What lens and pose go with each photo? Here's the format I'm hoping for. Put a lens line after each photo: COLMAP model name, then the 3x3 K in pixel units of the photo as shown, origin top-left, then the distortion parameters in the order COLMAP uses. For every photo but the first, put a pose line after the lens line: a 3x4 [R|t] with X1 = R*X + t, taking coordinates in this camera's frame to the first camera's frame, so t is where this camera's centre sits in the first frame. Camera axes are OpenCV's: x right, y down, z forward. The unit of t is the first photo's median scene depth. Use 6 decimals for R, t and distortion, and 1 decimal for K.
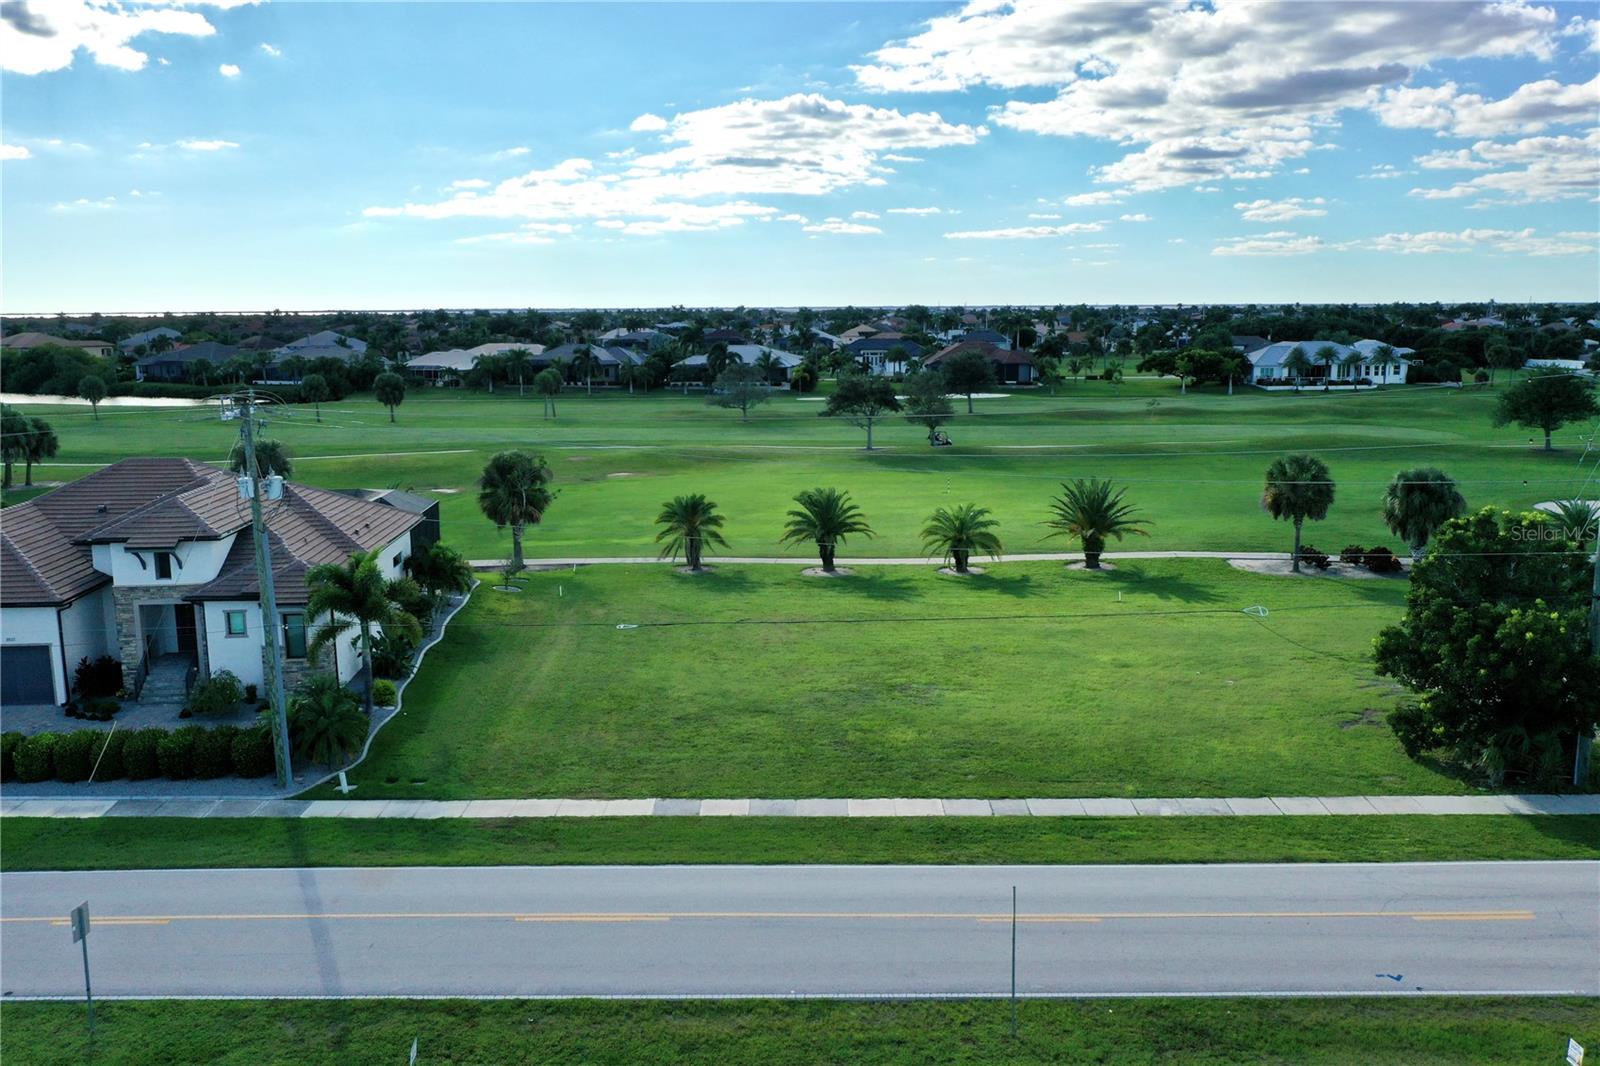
lens RADIAL K [[1282.7, 0, 798.9], [0, 1282.7, 550.0], [0, 0, 1]] dist [-0.006597, 0.002049]
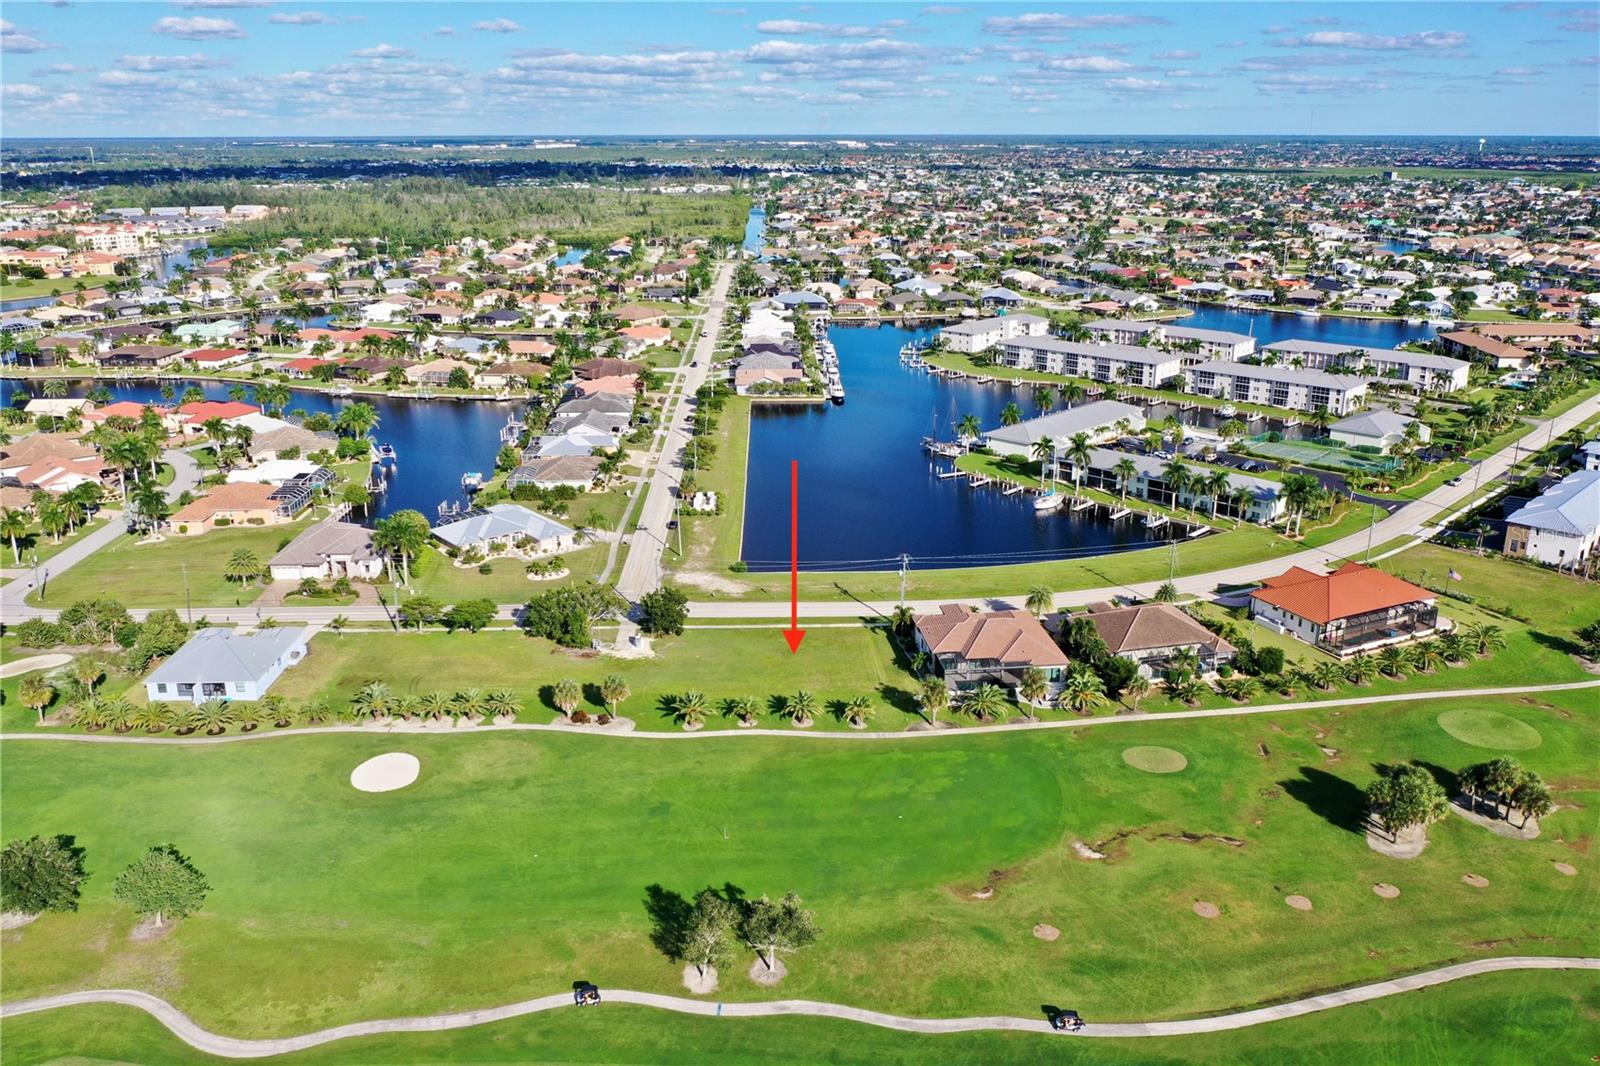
lens RADIAL K [[1257.1, 0, 800.0], [0, 1257.1, 533.0], [0, 0, 1]] dist [-0.009830, 0.005232]
pose [[-0.999133, 0.020885, -0.036013, 0.106780], [0.001075, 0.877710, 0.479190, -1.454228], [0.041617, 0.478736, -0.876972, 2.949562]]
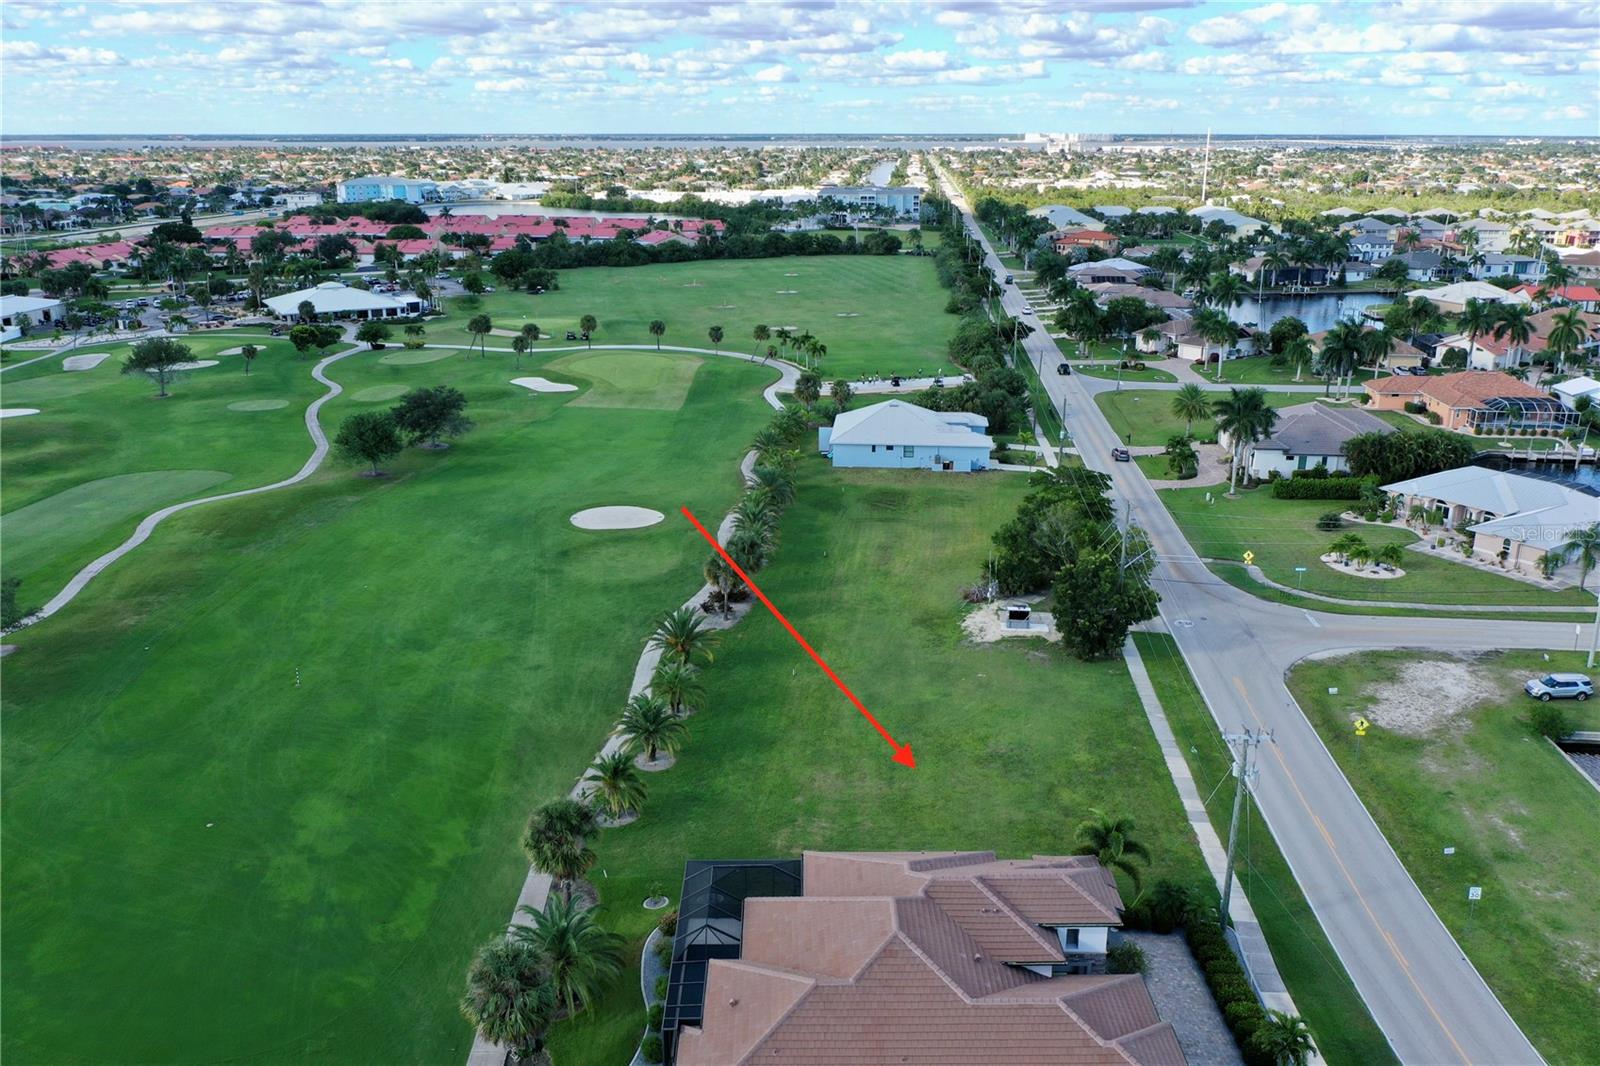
lens RADIAL K [[1281.5, 0, 801.9], [0, 1281.5, 534.3], [0, 0, 1]] dist [-0.007689, 0.004458]
pose [[0.067804, -0.293383, 0.953587, -1.055358], [0.185961, 0.942754, 0.276827, -0.491462], [-0.980215, 0.158560, 0.118480, 0.699866]]
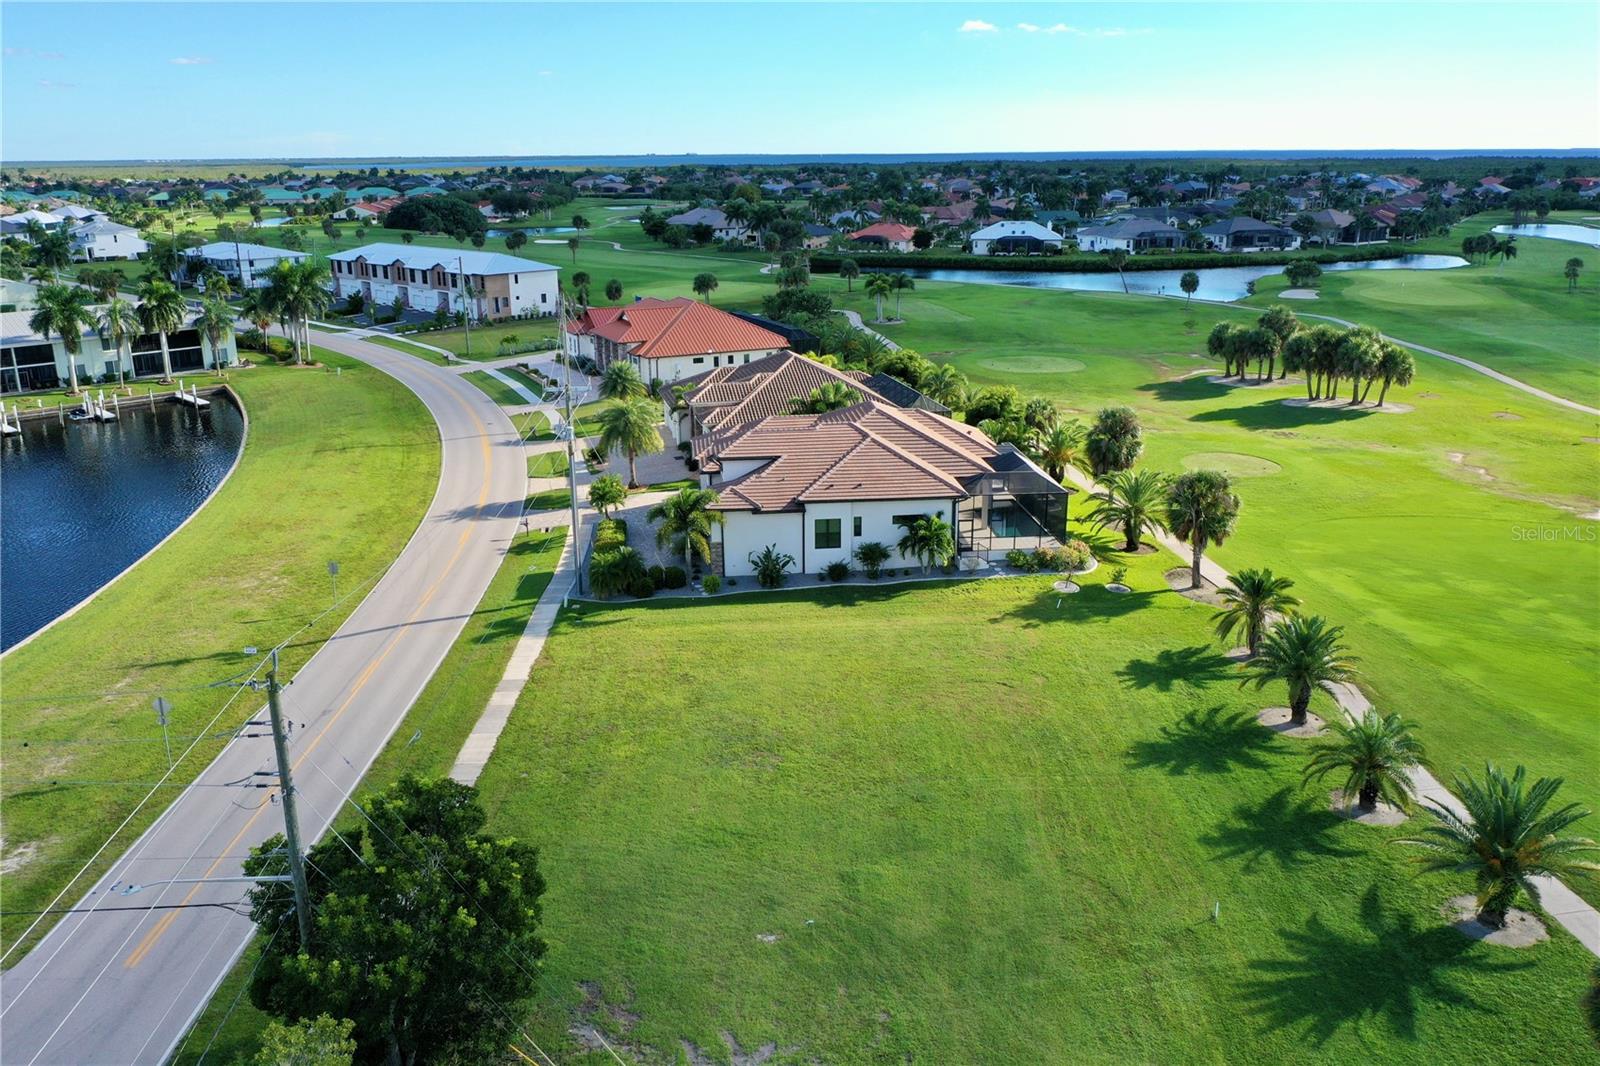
lens RADIAL K [[1262.1, 0, 800.0], [0, 1262.1, 533.0], [0, 0, 1]] dist [-0.005418, -0.000340]
pose [[0.026803, 0.295714, -0.954900, 0.711248], [-0.179179, 0.941195, 0.286440, -0.256533], [0.983451, 0.163420, 0.078213, 0.639165]]
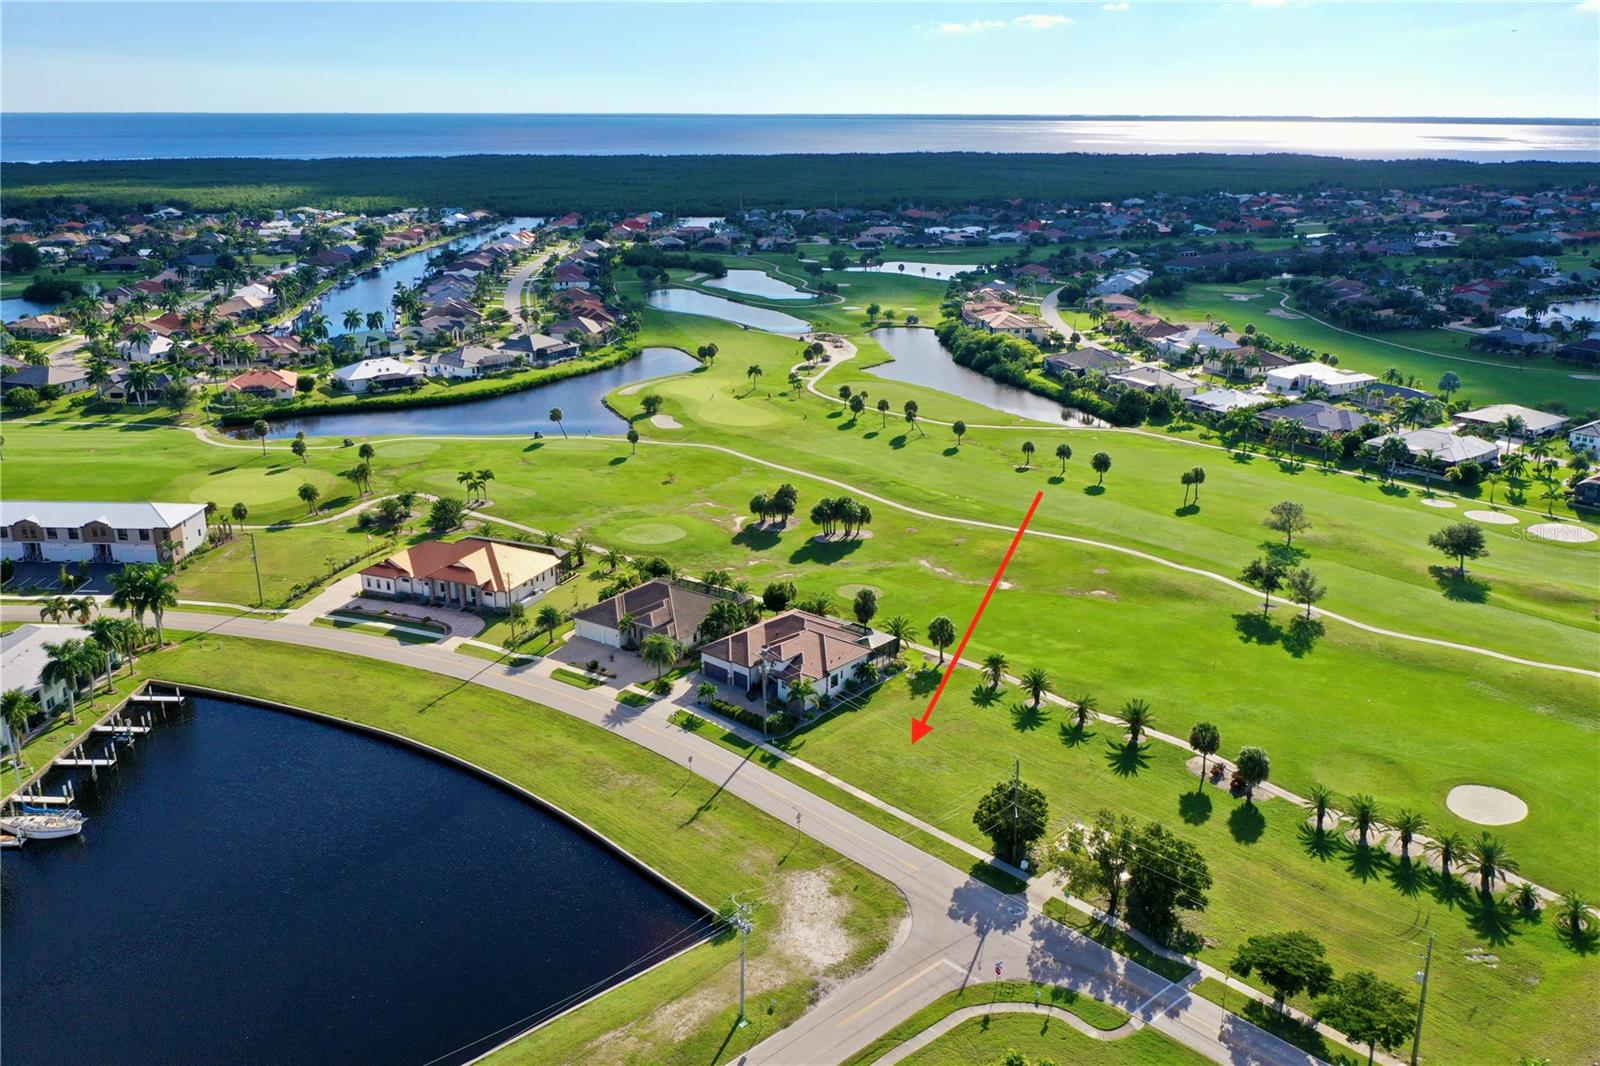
lens RADIAL K [[1288.8, 0, 801.1], [0, 1288.8, 582.2], [0, 0, 1]] dist [-0.006493, -0.000438]
pose [[0.698559, 0.256045, -0.668174, 1.273358], [-0.141940, 0.964816, 0.221324, -0.674643], [0.701333, -0.059767, 0.710324, -1.001200]]
